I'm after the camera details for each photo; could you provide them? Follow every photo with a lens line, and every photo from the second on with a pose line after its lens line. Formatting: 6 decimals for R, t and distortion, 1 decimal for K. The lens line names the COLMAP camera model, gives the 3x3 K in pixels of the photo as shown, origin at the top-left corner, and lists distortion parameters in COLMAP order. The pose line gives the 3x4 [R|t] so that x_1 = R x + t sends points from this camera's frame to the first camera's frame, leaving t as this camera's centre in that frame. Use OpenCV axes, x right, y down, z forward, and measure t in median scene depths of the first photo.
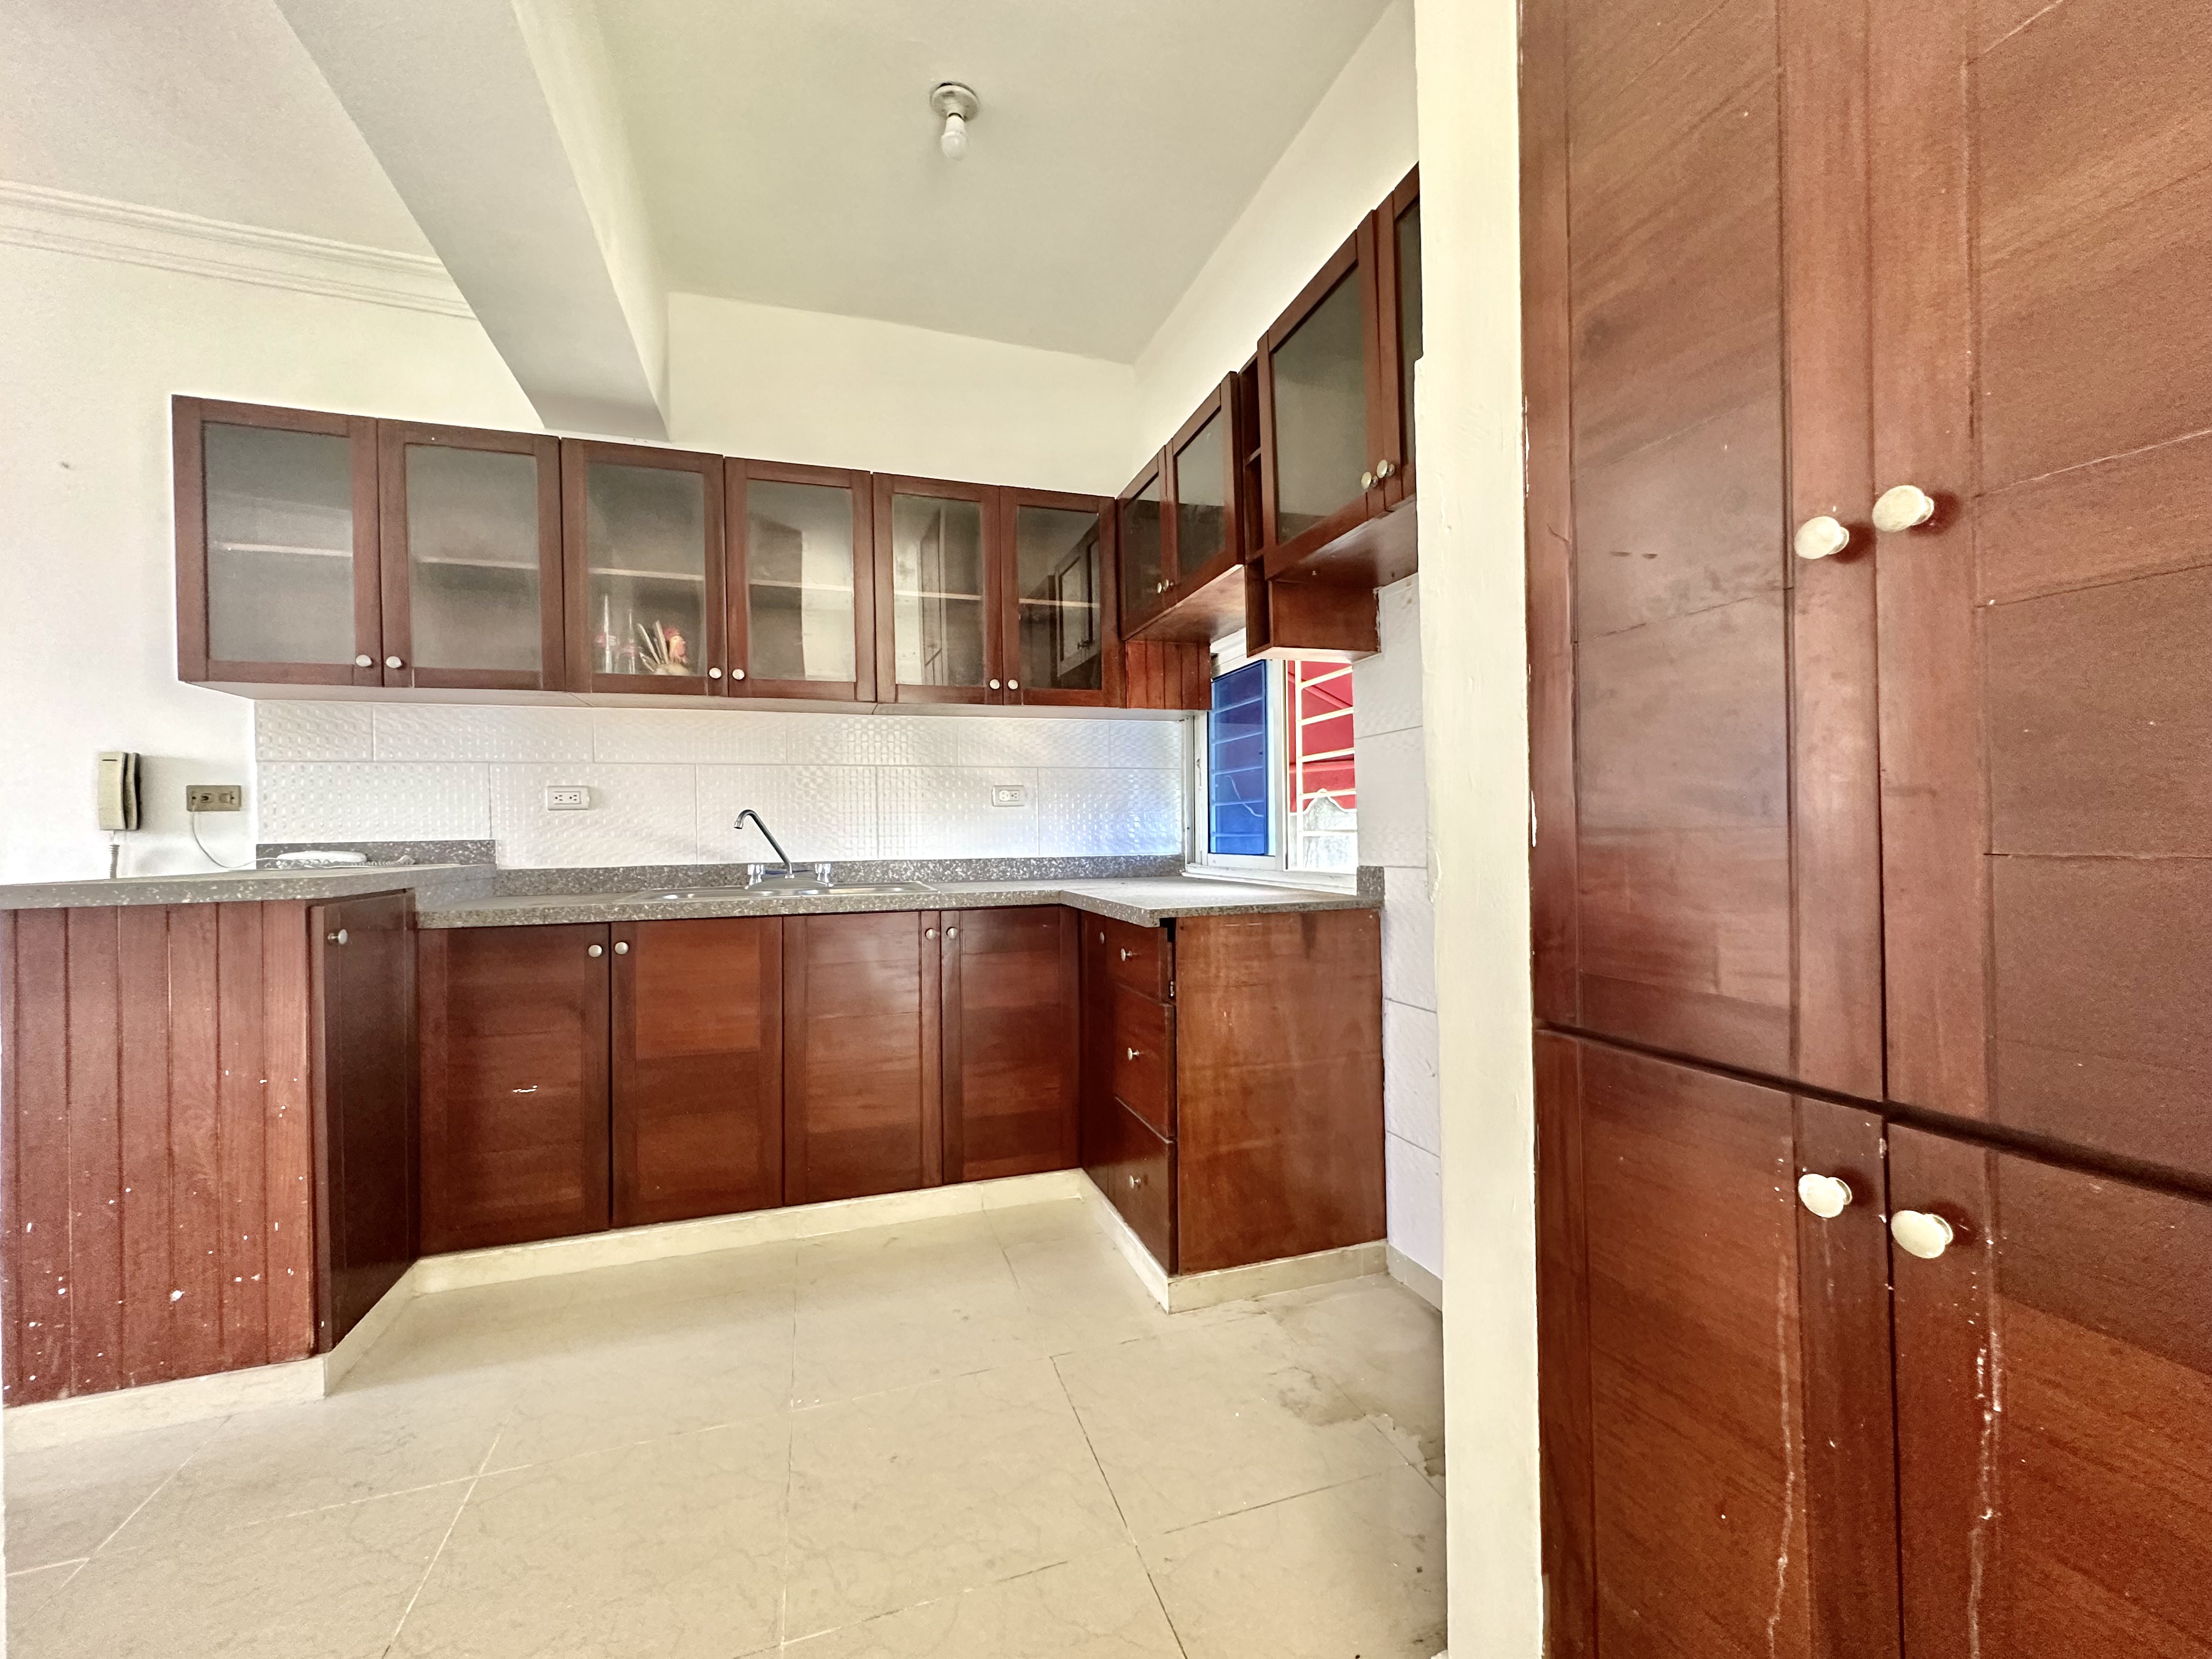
lens RADIAL K [[883.5, 0, 1106.0], [0, 883.5, 830.1], [0, 0, 1]] dist [-0.001313, -0.000099]
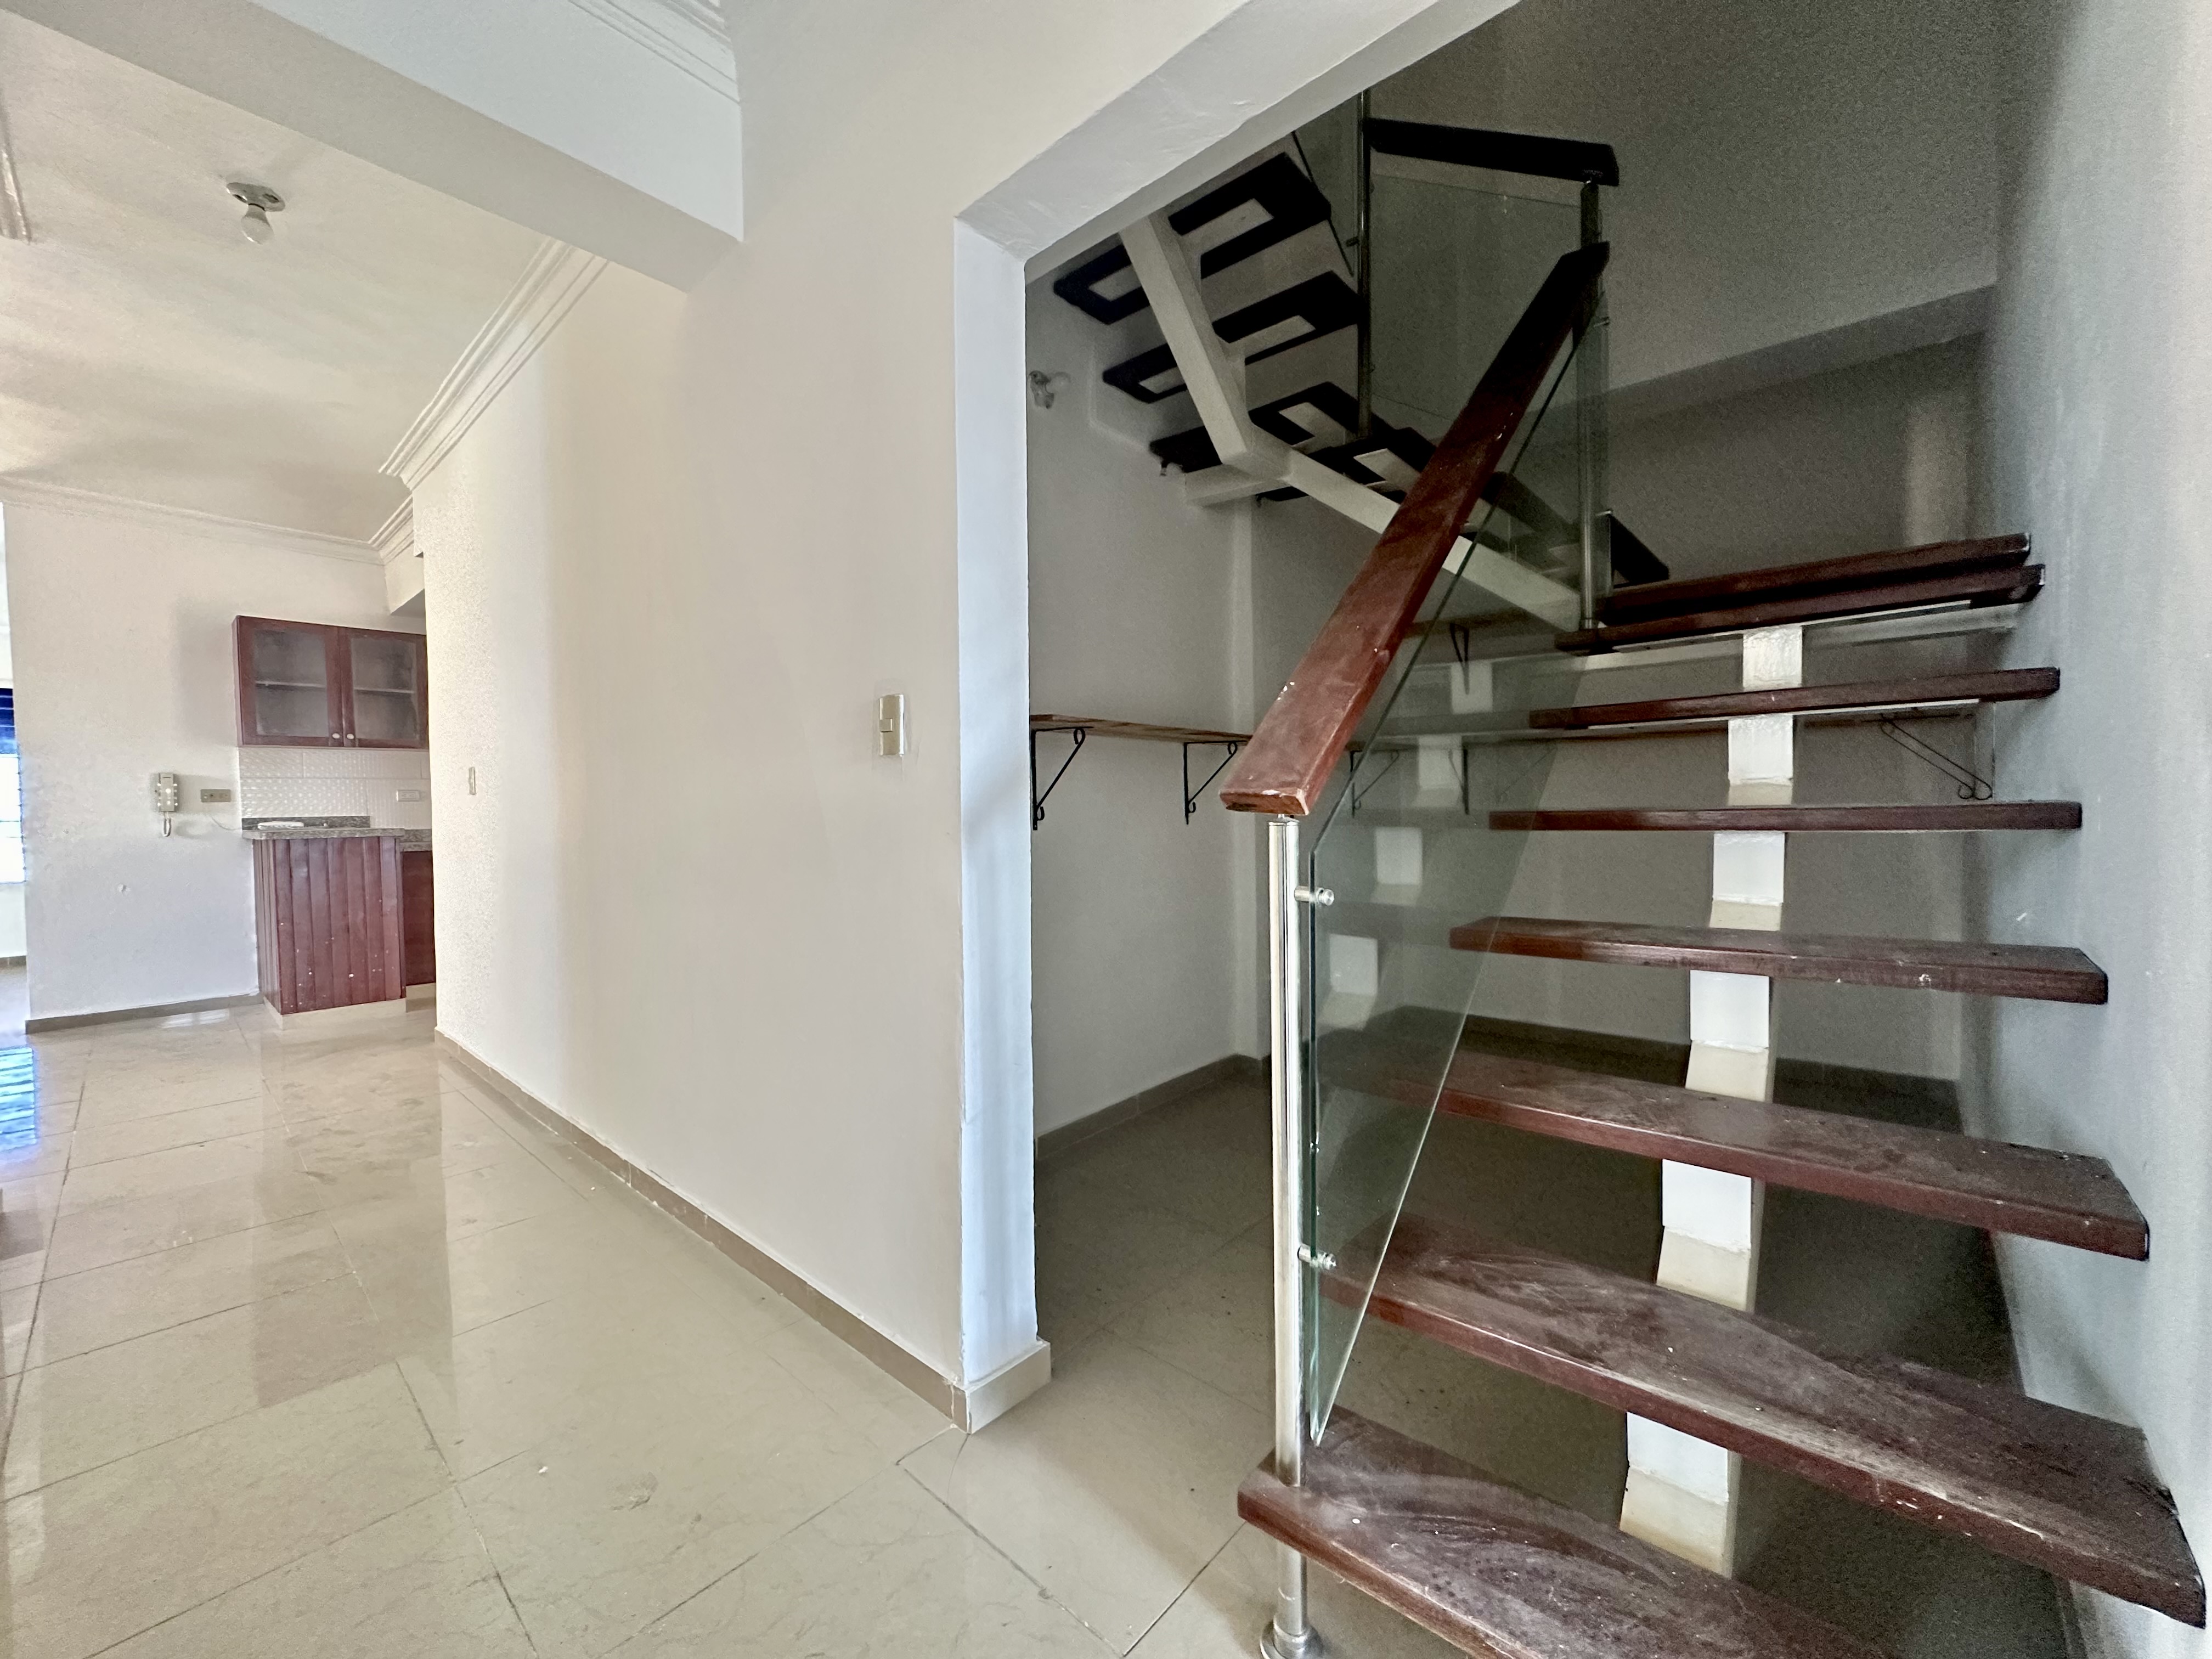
lens RADIAL K [[883.5, 0, 1101.4], [0, 883.5, 825.9], [0, 0, 1]] dist [-0.001313, -0.000099]
pose [[0.869559, -0.004447, 0.493808, -0.242002], [-0.004411, 0.999850, 0.016772, -0.010062], [-0.493809, -0.016762, 0.869409, -1.829597]]
